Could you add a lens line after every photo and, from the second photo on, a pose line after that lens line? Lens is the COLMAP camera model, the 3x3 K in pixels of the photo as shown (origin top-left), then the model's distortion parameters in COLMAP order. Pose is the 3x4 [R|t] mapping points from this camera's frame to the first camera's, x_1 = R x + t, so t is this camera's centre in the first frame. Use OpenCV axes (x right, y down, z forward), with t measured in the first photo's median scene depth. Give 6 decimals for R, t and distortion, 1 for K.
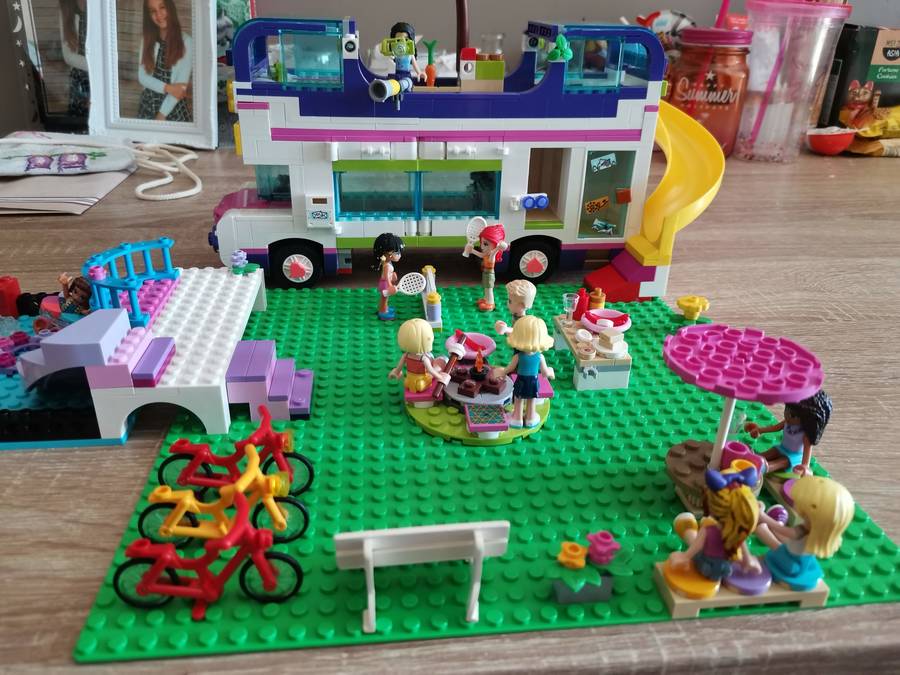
lens RADIAL K [[687.3, 0, 450.0], [0, 687.3, 337.5], [0, 0, 1]] dist [0.013025, -0.006835]
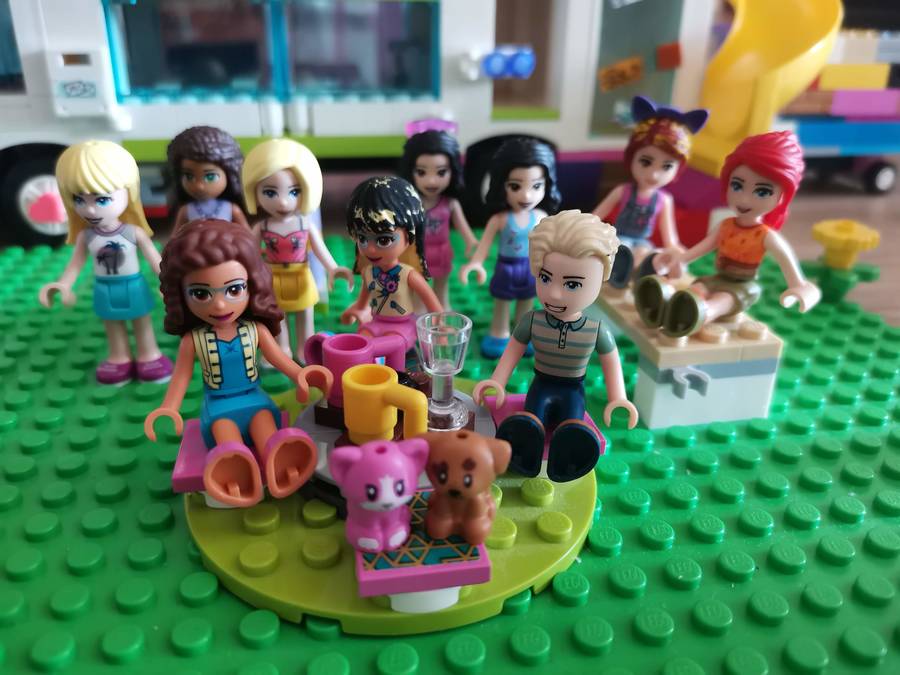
lens RADIAL K [[726.6, 0, 448.3], [0, 726.6, 327.7], [0, 0, 1]] dist [-0.011391, -0.007842]
pose [[0.997060, -0.039635, 0.065584, 0.036256], [0.042330, 0.998293, -0.040233, 0.025671], [-0.063877, 0.042891, 0.997036, 0.491617]]
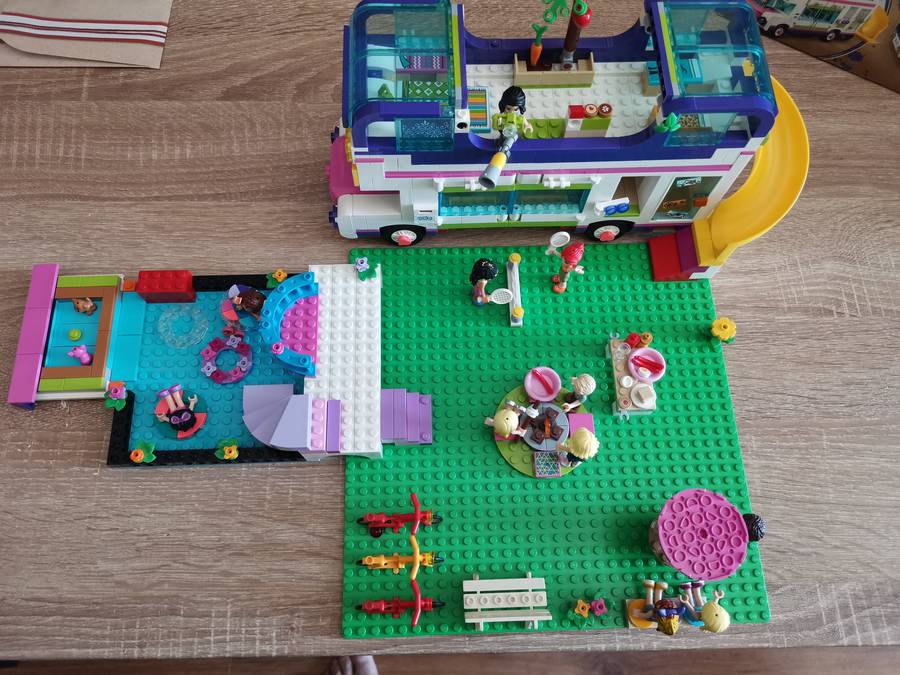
lens RADIAL K [[687.3, 0, 450.0], [0, 687.3, 337.5], [0, 0, 1]] dist [0.013025, -0.006835]
pose [[0.997209, 0.069683, -0.026805, -0.107123], [-0.033518, 0.738651, 0.673255, -0.835053], [0.066714, -0.670477, 0.738925, 0.022294]]
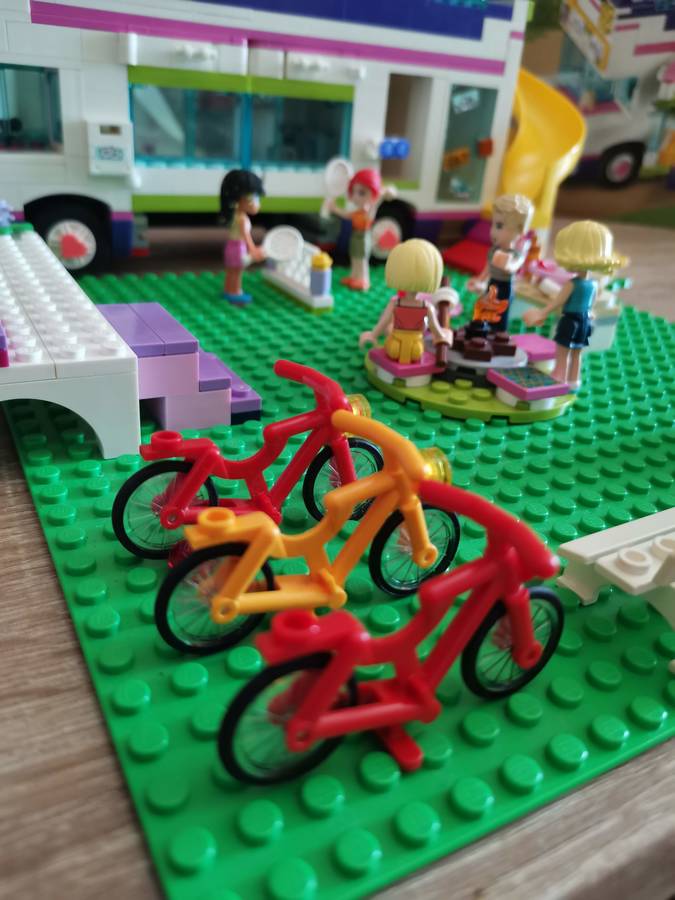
lens RADIAL K [[726.6, 0, 347.1], [0, 726.6, 436.4], [0, 0, 1]] dist [-0.011391, -0.007842]
pose [[0.916159, -0.120495, 0.382275, -0.287094], [0.117170, 0.992594, 0.032062, 0.092893], [-0.383307, 0.015418, 0.923492, 0.303521]]
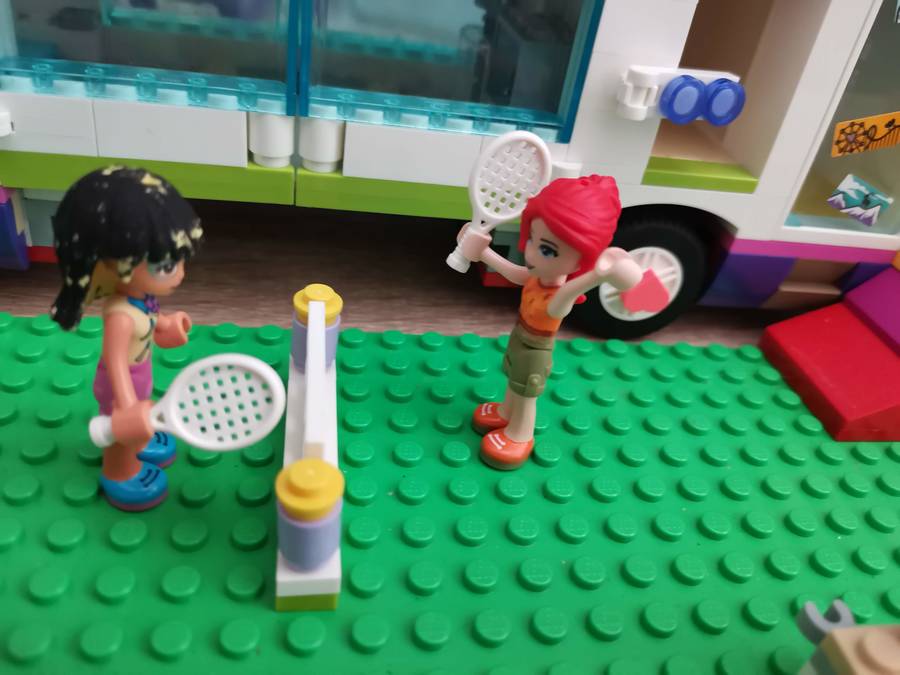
lens RADIAL K [[726.6, 0, 448.3], [0, 726.6, 327.7], [0, 0, 1]] dist [-0.011391, -0.007842]
pose [[0.990682, 0.087283, 0.104555, -0.008784], [-0.099499, 0.988020, 0.117972, -0.134330], [-0.093006, -0.127276, 0.987497, 0.737406]]
